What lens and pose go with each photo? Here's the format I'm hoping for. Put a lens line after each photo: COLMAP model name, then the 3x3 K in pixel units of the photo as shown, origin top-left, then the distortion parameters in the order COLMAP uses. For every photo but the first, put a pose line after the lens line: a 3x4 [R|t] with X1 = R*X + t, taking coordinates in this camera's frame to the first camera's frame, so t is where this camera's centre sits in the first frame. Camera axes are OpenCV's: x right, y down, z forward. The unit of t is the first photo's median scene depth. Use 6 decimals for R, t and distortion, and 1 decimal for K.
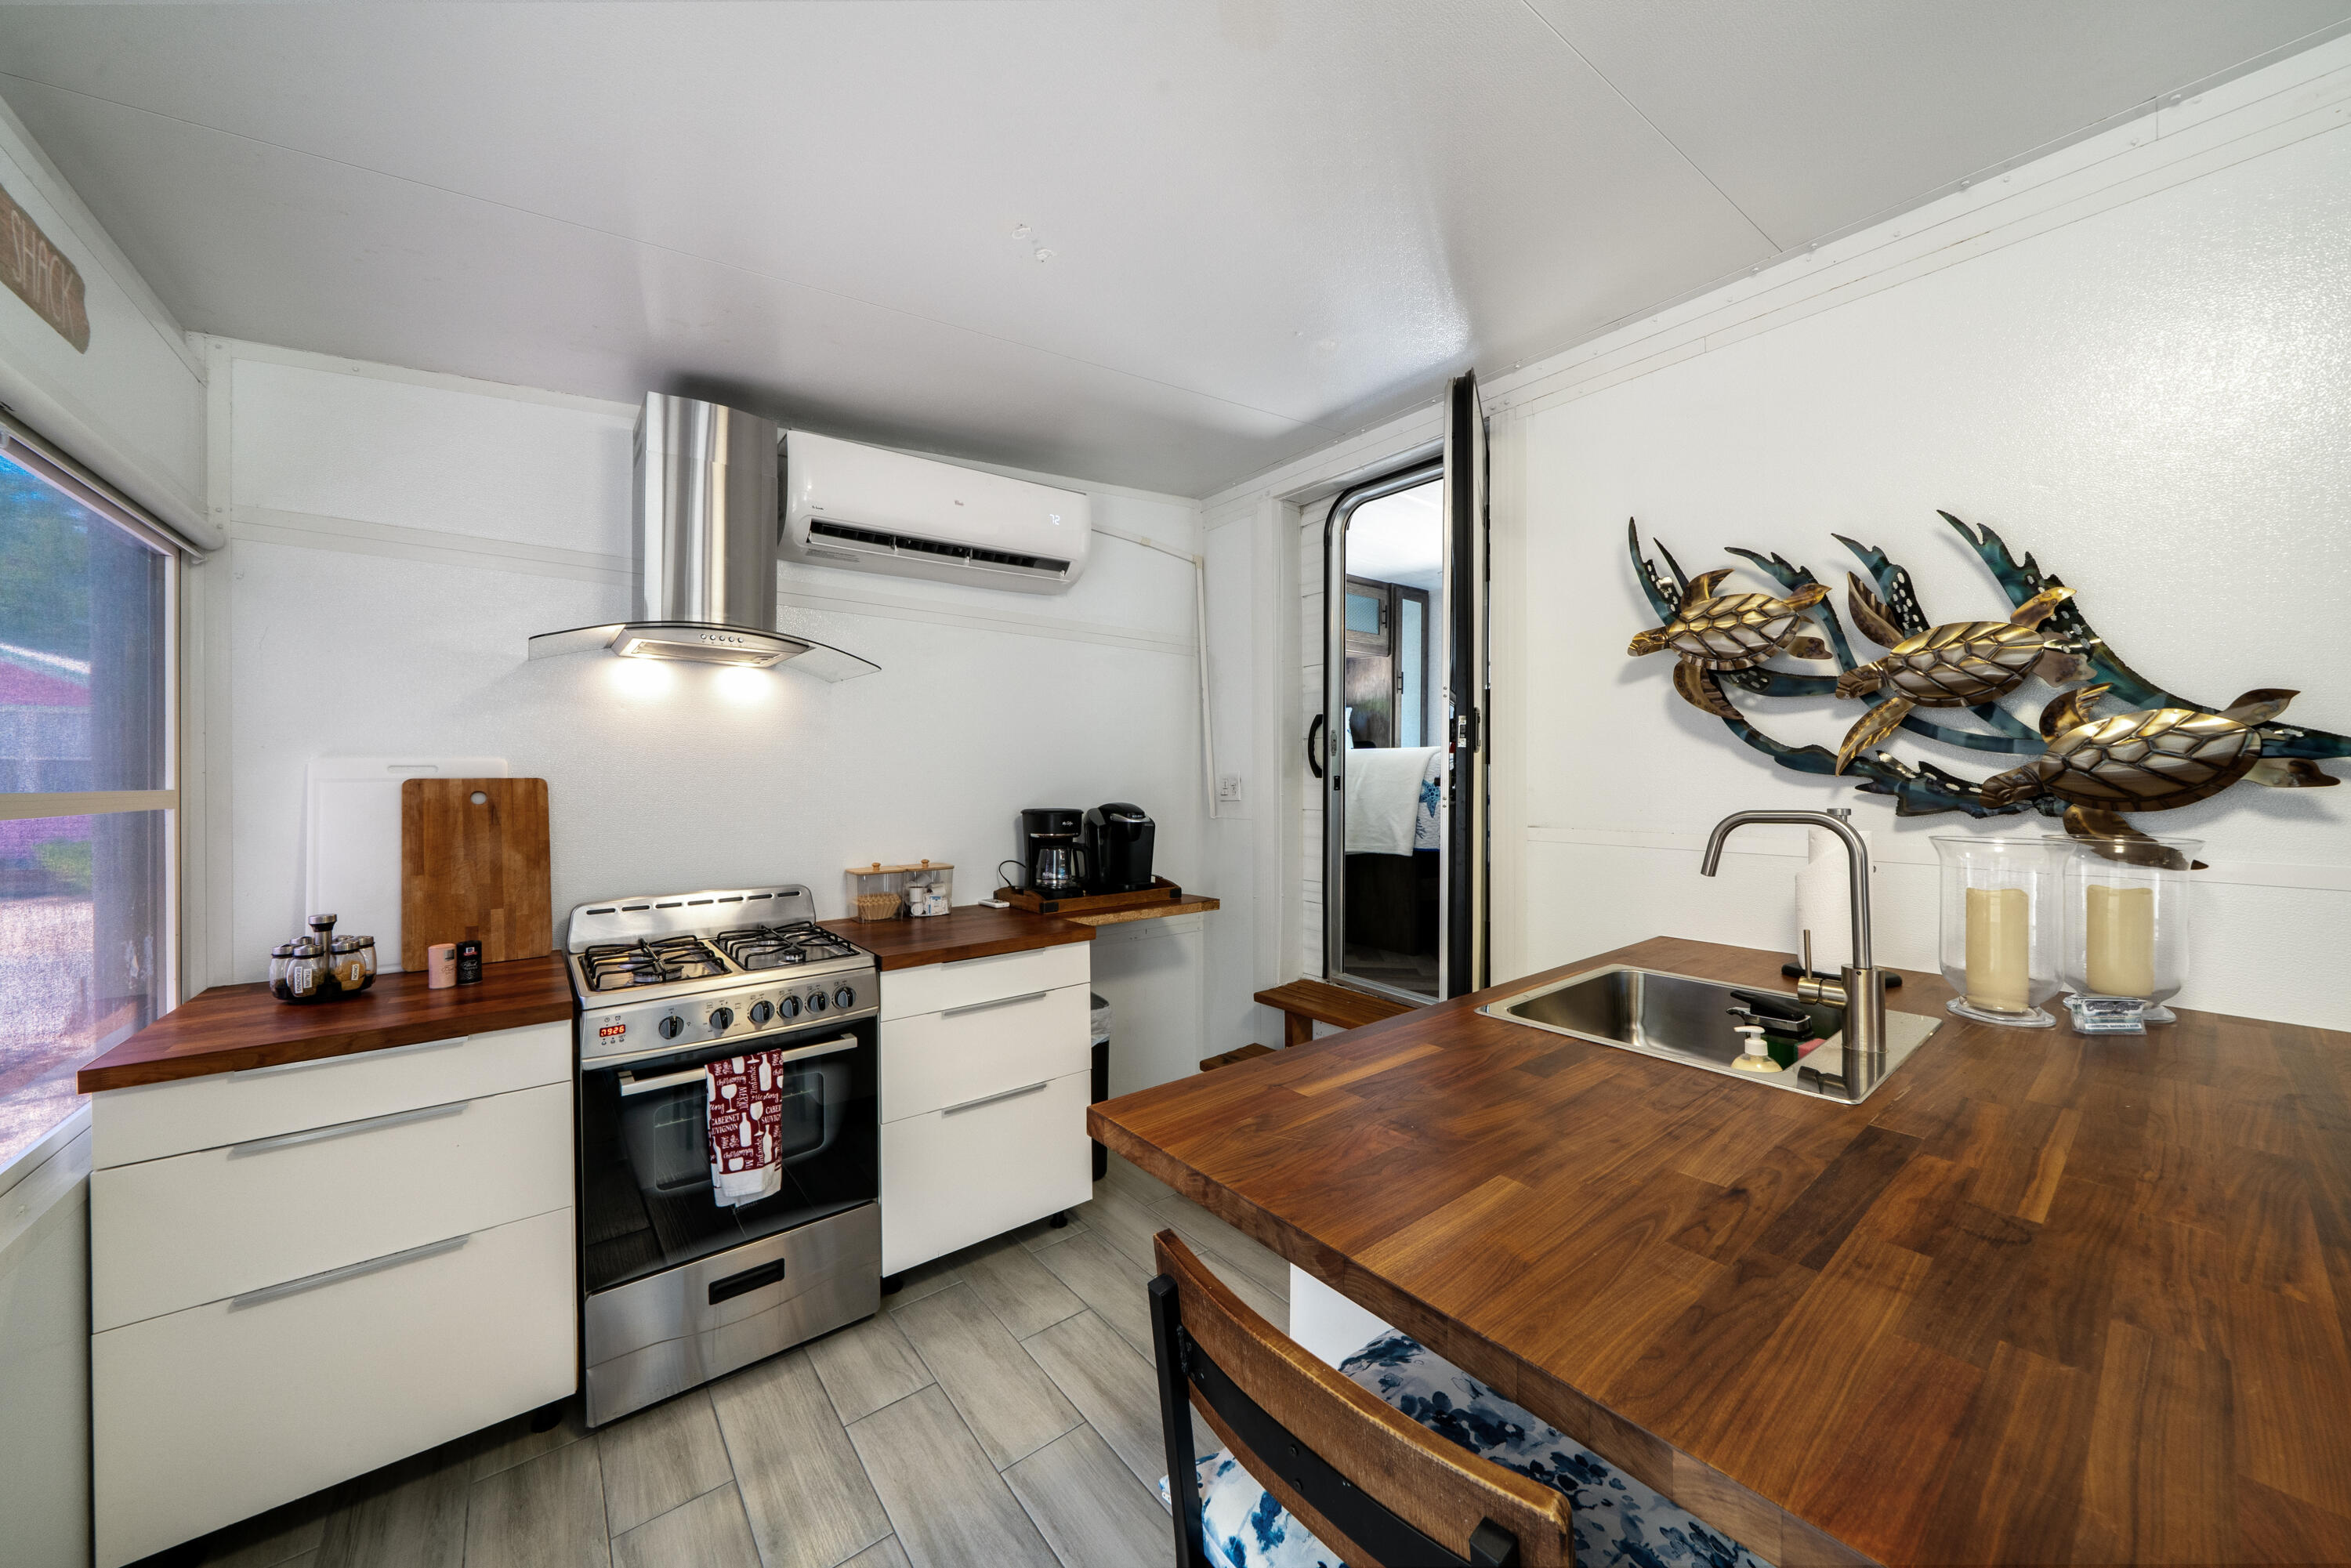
lens RADIAL K [[849.9, 0, 1173.2], [0, 849.9, 777.9], [0, 0, 1]] dist [-0.000028, -0.000006]
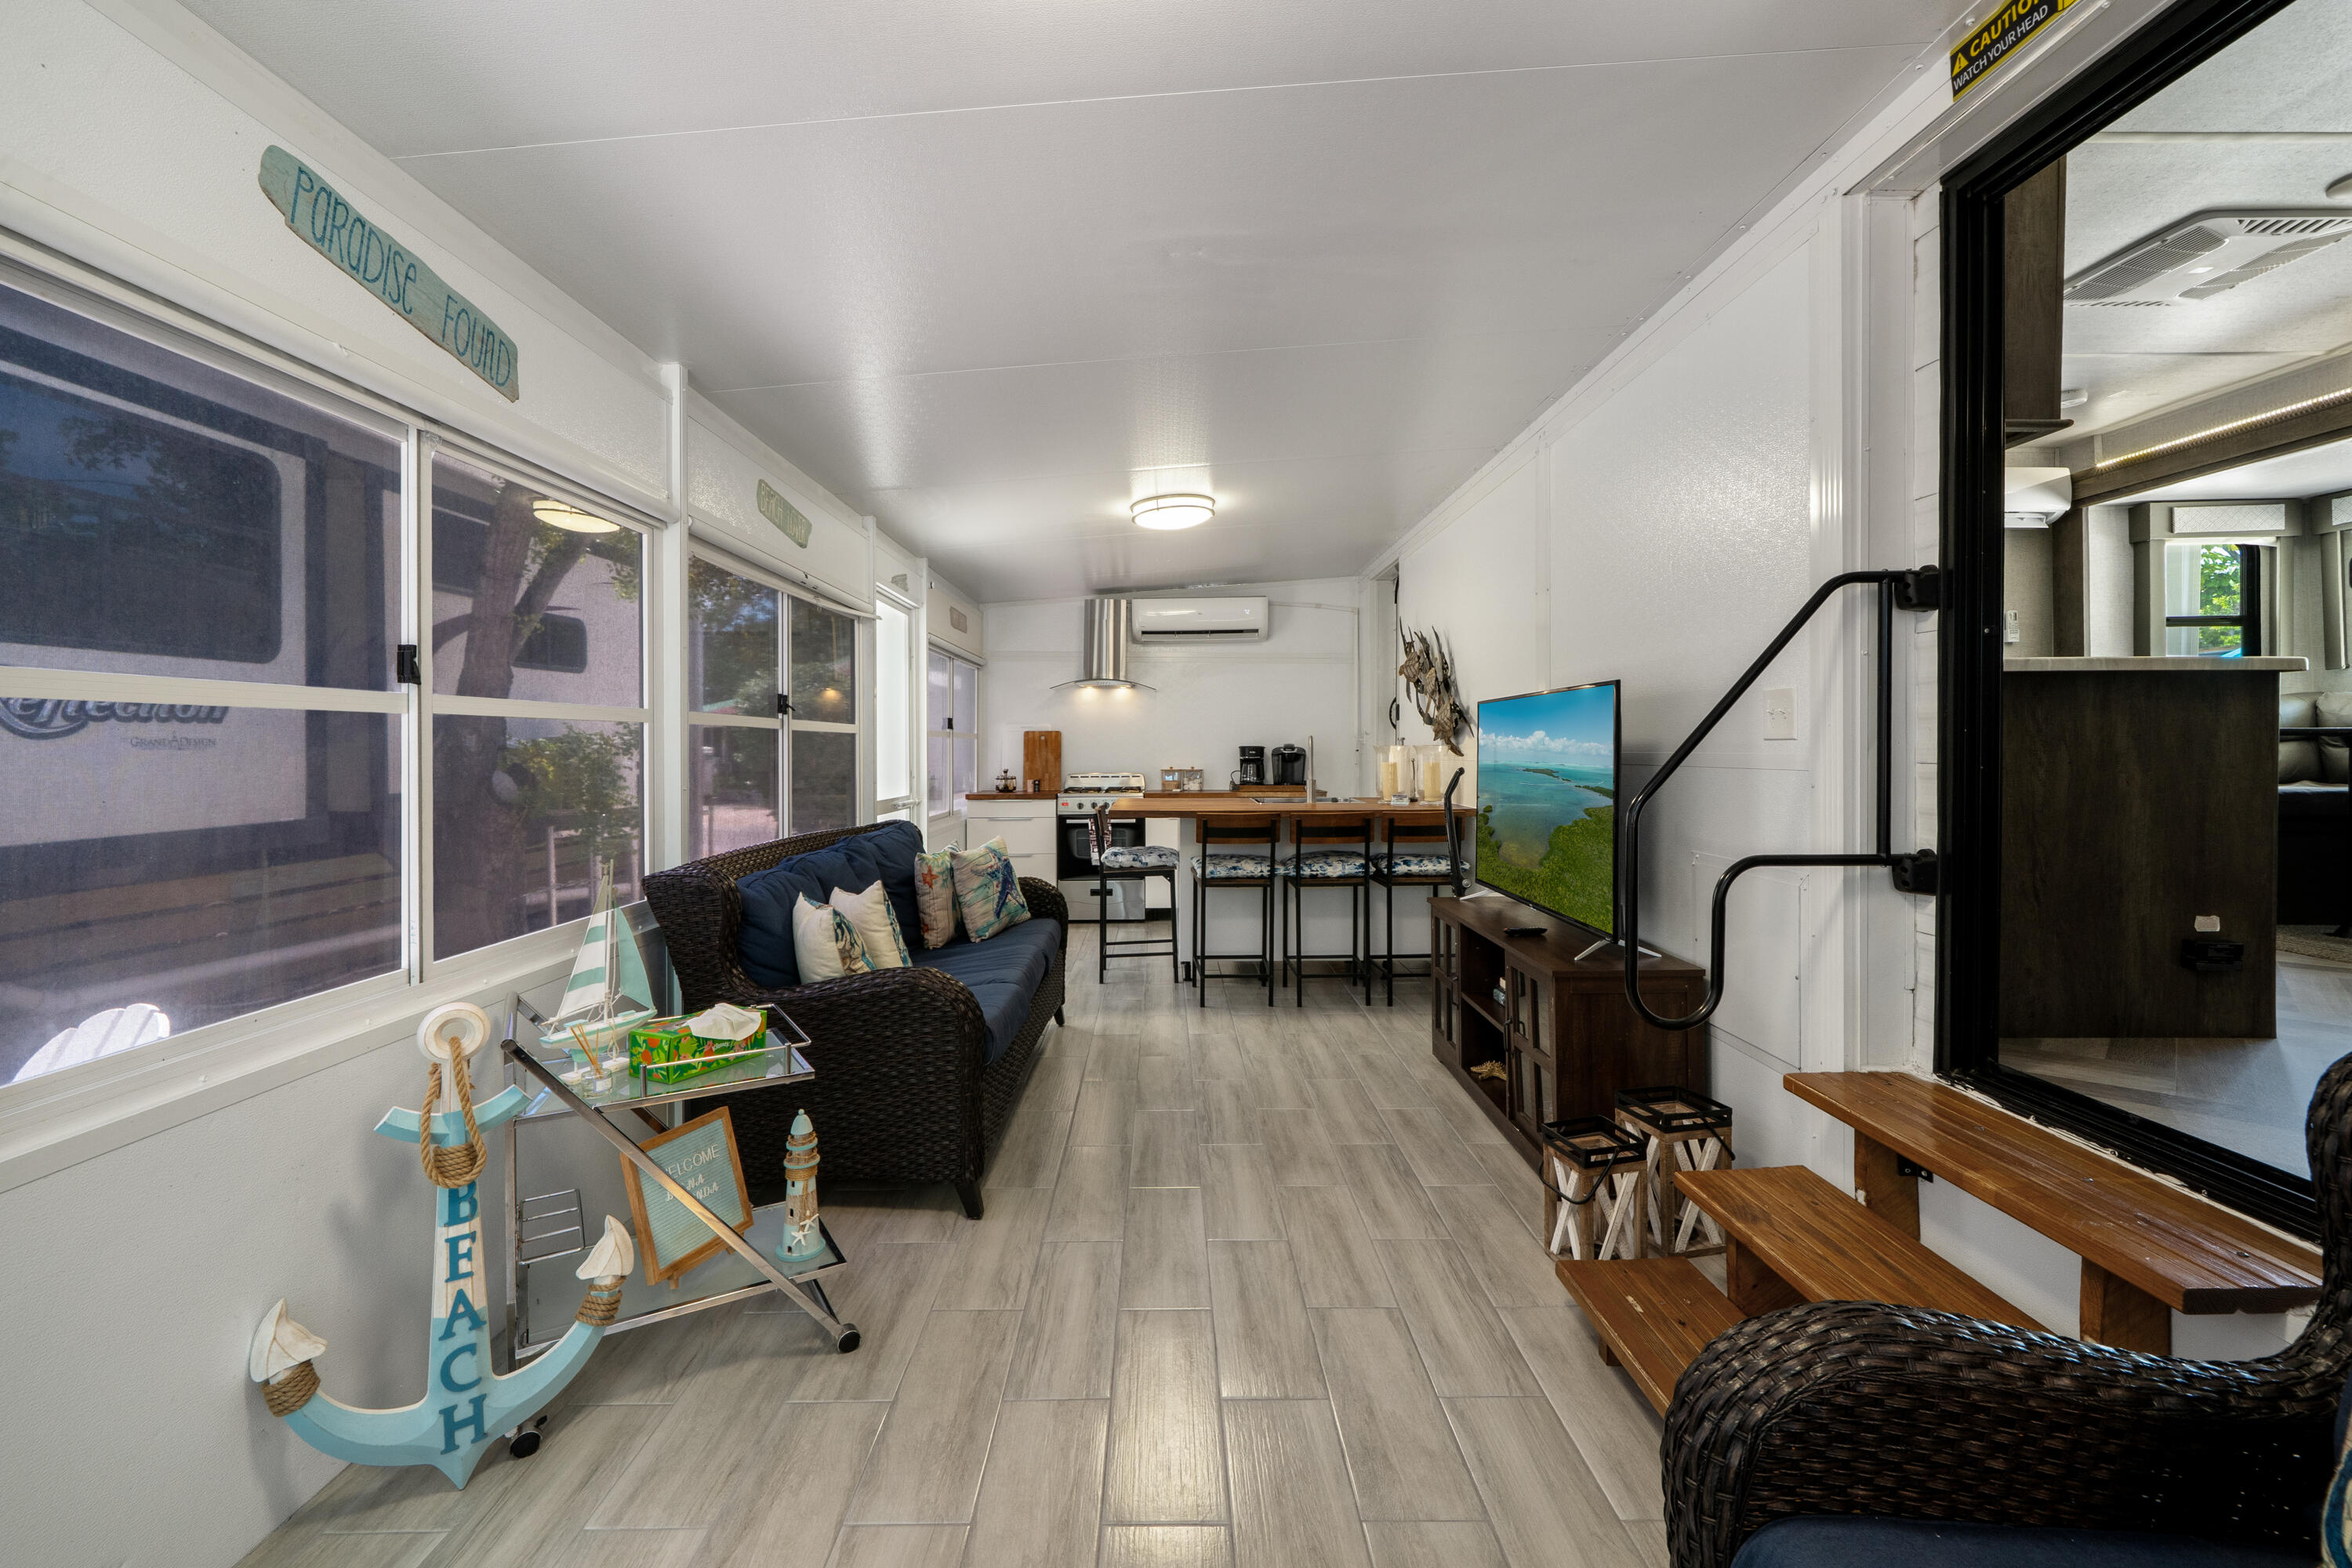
lens RADIAL K [[1005.5, 0, 1166.3], [0, 1005.5, 765.5], [0, 0, 1]] dist [-0.005146, 0.000715]
pose [[0.794014, 0.011313, -0.607794, 2.315501], [-0.000360, 0.999835, 0.018140, 0.078167], [0.607900, -0.014185, 0.793887, -2.138263]]
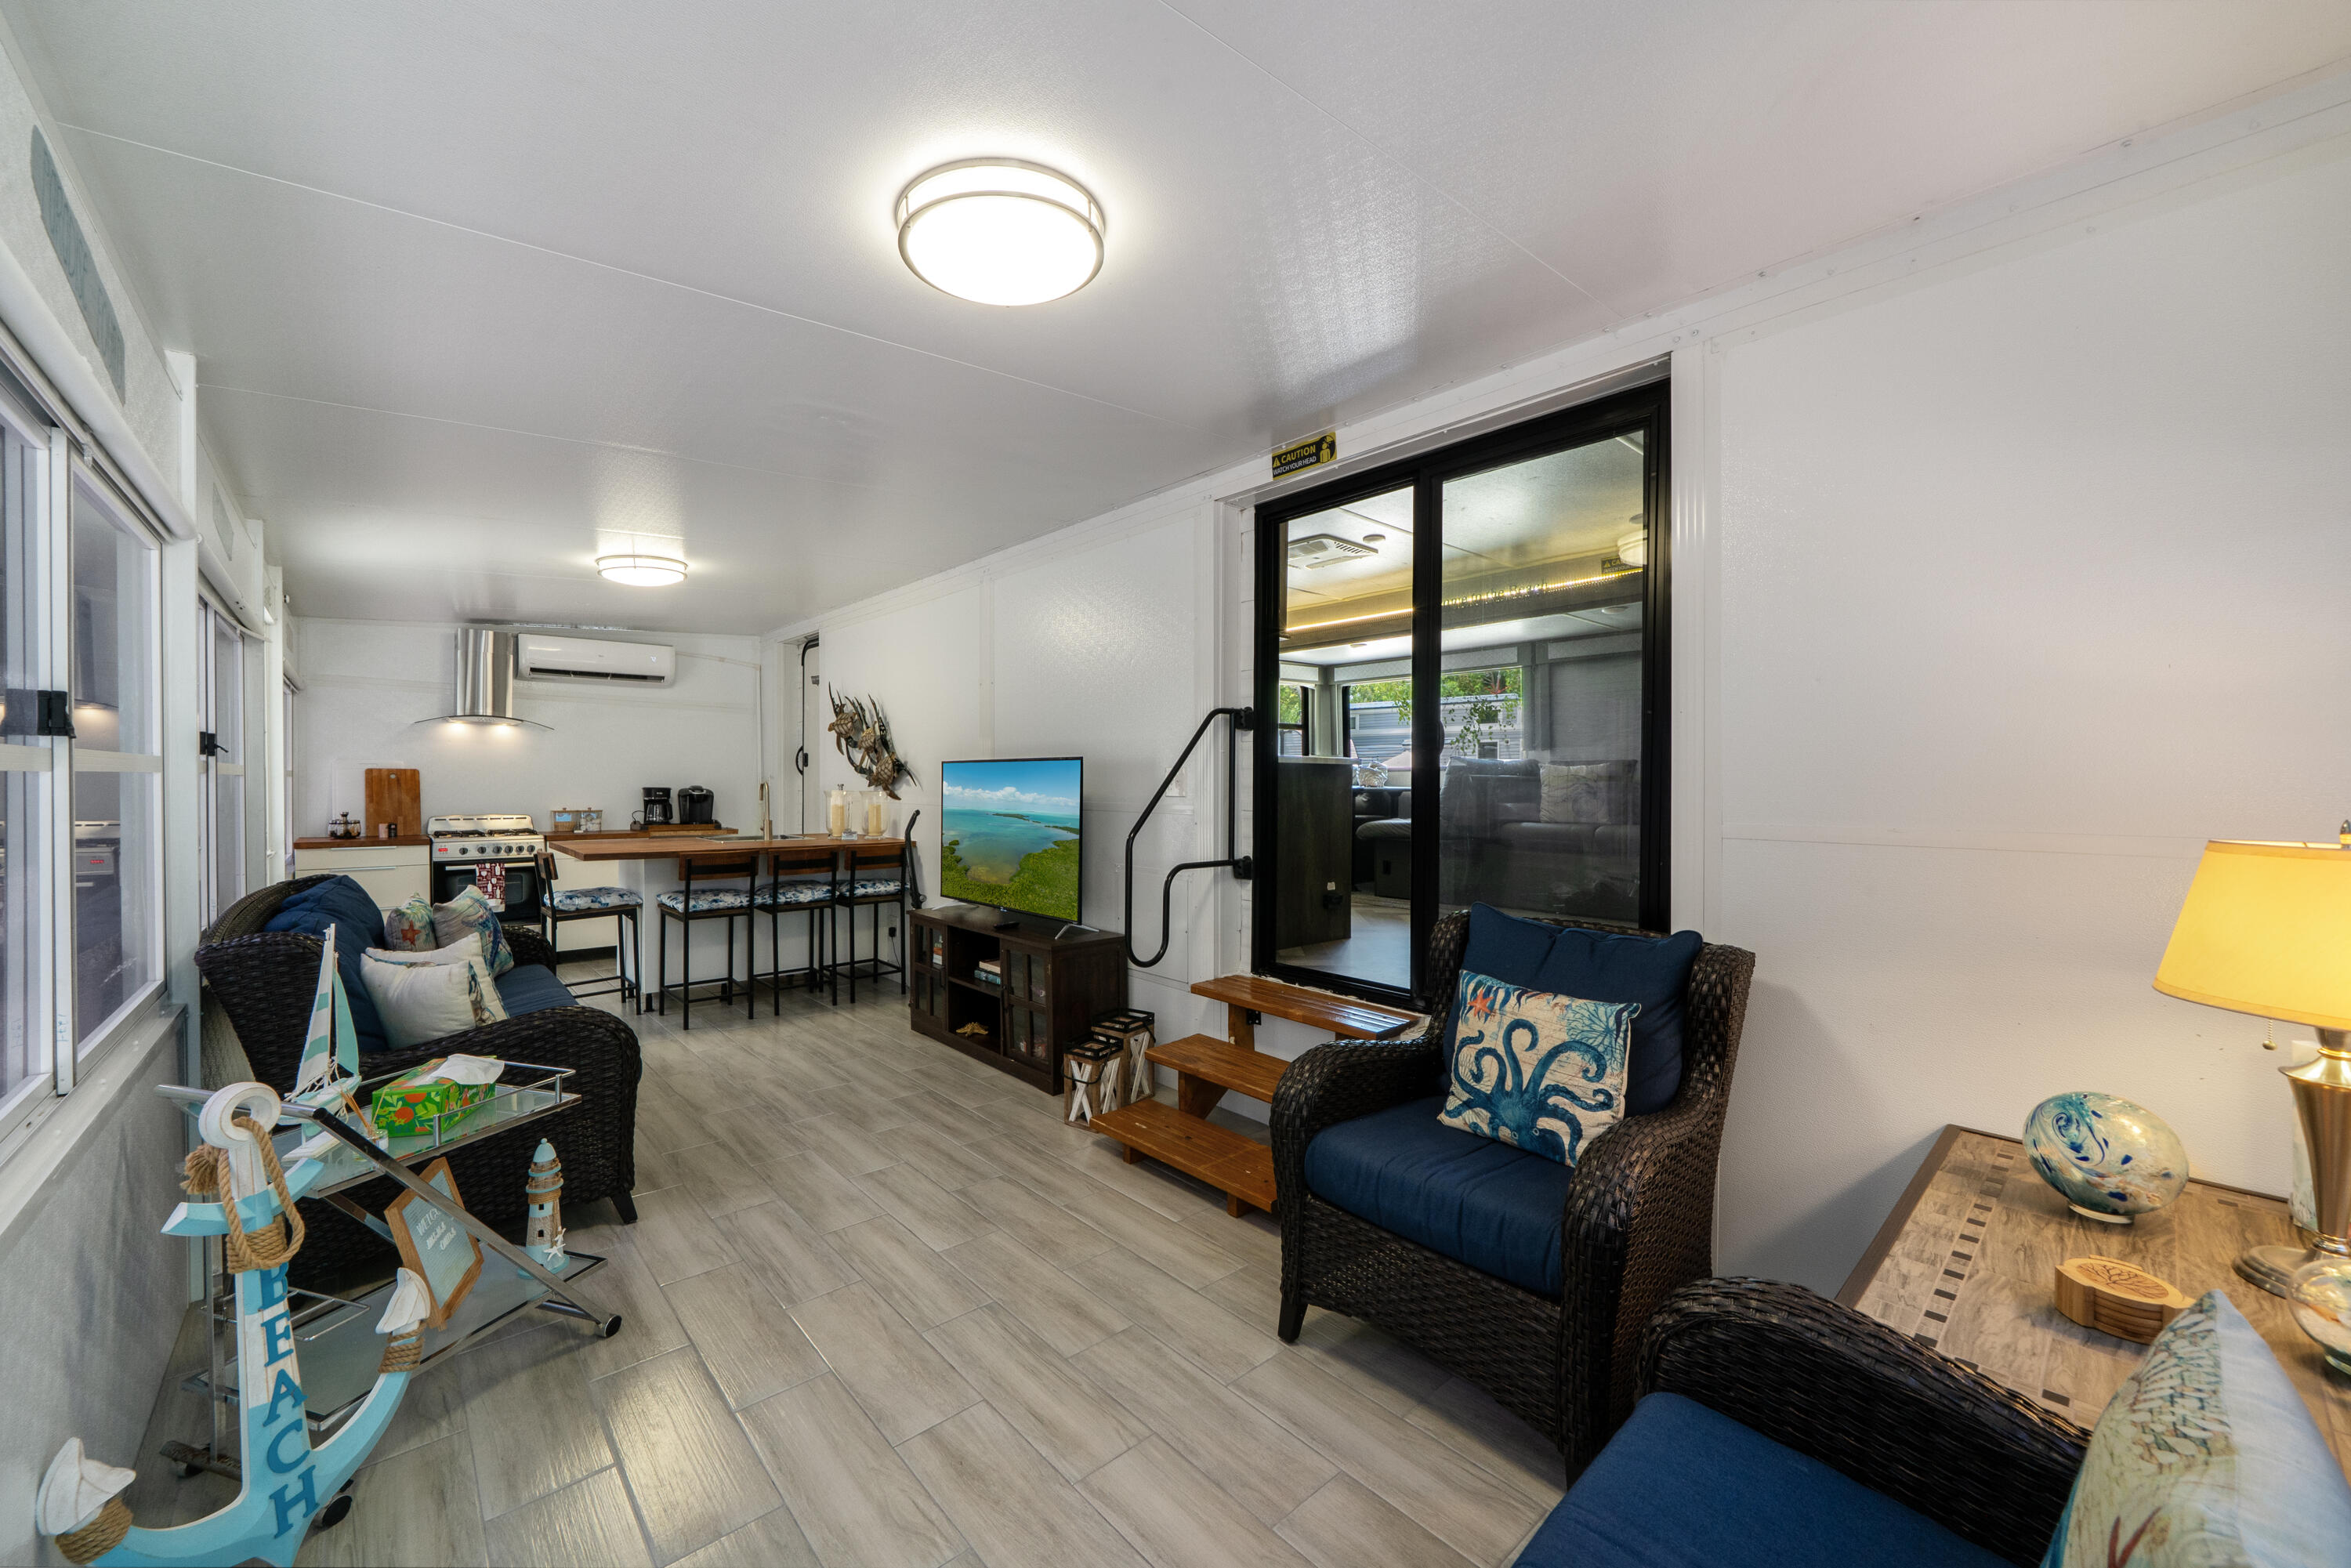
lens RADIAL K [[891.2, 0, 1167.8], [0, 891.2, 807.4], [0, 0, 1]] dist [-0.006375, 0.000227]
pose [[0.997167, 0.010046, 0.074551, 1.936603], [-0.011741, 0.999682, 0.022336, 0.041523], [-0.074303, -0.023148, 0.996967, -2.702709]]
